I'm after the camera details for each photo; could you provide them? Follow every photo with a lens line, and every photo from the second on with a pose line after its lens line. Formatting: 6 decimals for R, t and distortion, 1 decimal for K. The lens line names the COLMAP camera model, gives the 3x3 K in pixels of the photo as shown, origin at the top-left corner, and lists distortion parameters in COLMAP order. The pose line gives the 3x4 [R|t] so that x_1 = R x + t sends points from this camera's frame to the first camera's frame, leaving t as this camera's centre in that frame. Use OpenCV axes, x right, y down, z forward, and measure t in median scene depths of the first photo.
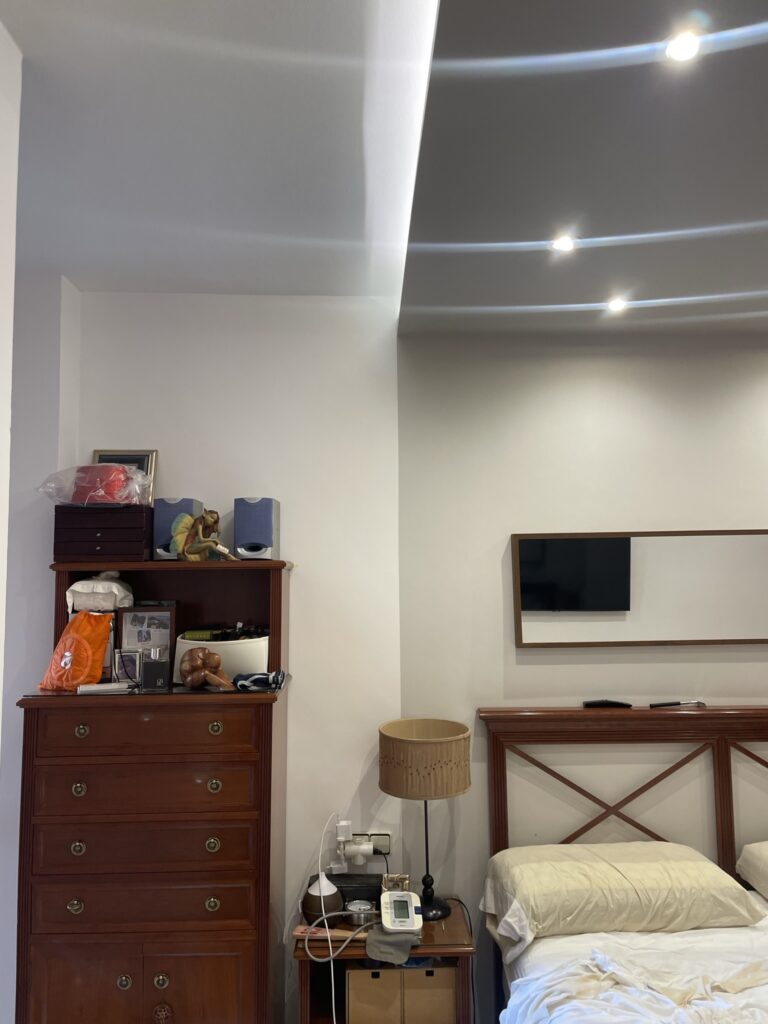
lens RADIAL K [[774.5, 0, 391.2], [0, 774.5, 513.1], [0, 0, 1]] dist [0.086712, -0.114534]
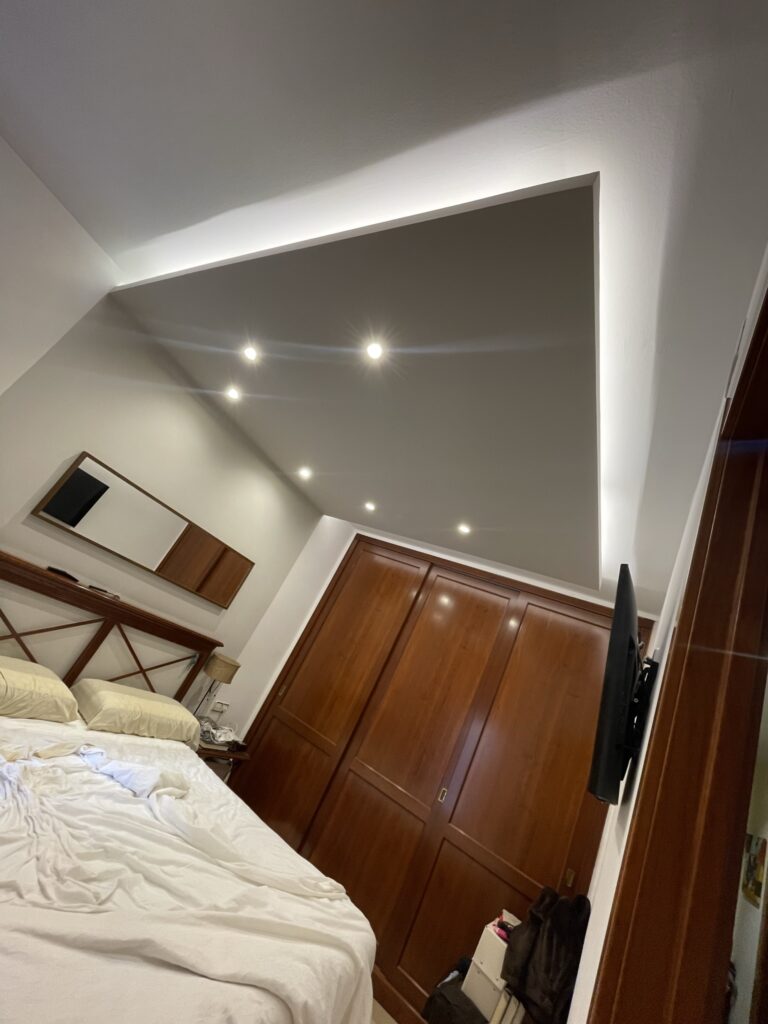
lens RADIAL K [[417.5, 0, 386.9], [0, 417.5, 512.0], [0, 0, 1]] dist [-0.003410, 0.000194]
pose [[0.415966, 0.537416, 0.733591, -0.138828], [-0.504711, 0.807479, -0.305361, 0.078096], [-0.756465, -0.243232, 0.607123, 0.044809]]
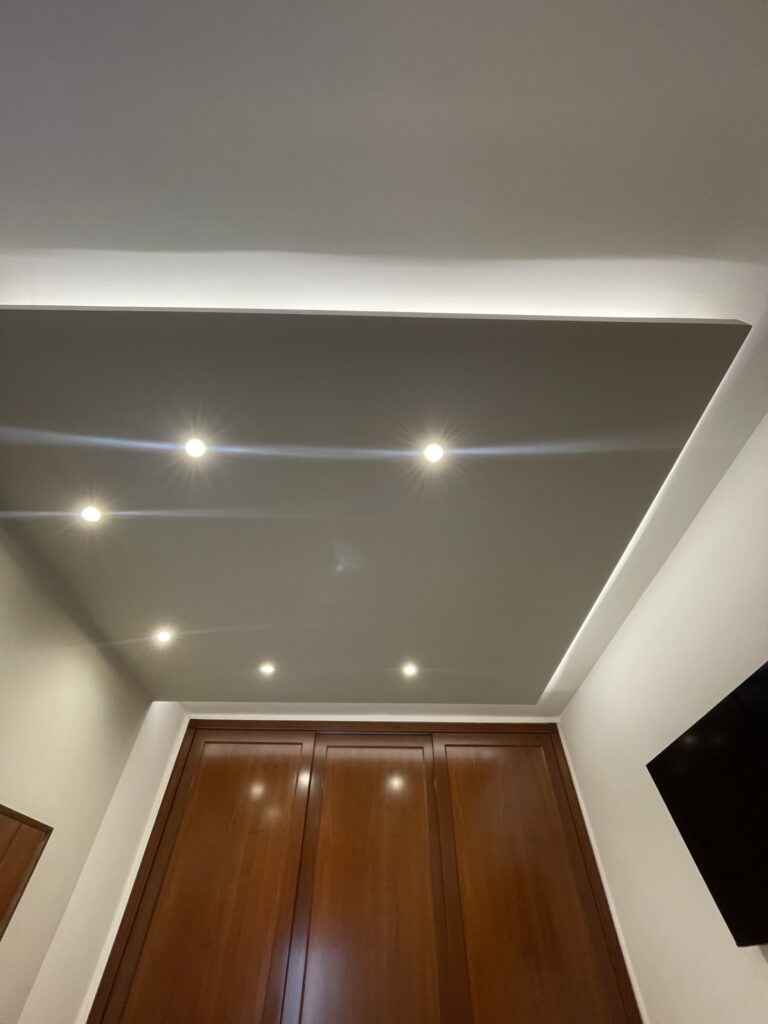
lens RADIAL K [[417.5, 0, 386.6], [0, 417.5, 508.0], [0, 0, 1]] dist [-0.003410, 0.000194]
pose [[-0.003918, 0.743872, 0.668310, -0.093023], [-0.077287, 0.666091, -0.741855, 0.112033], [-0.997001, -0.054558, 0.054882, 0.547949]]
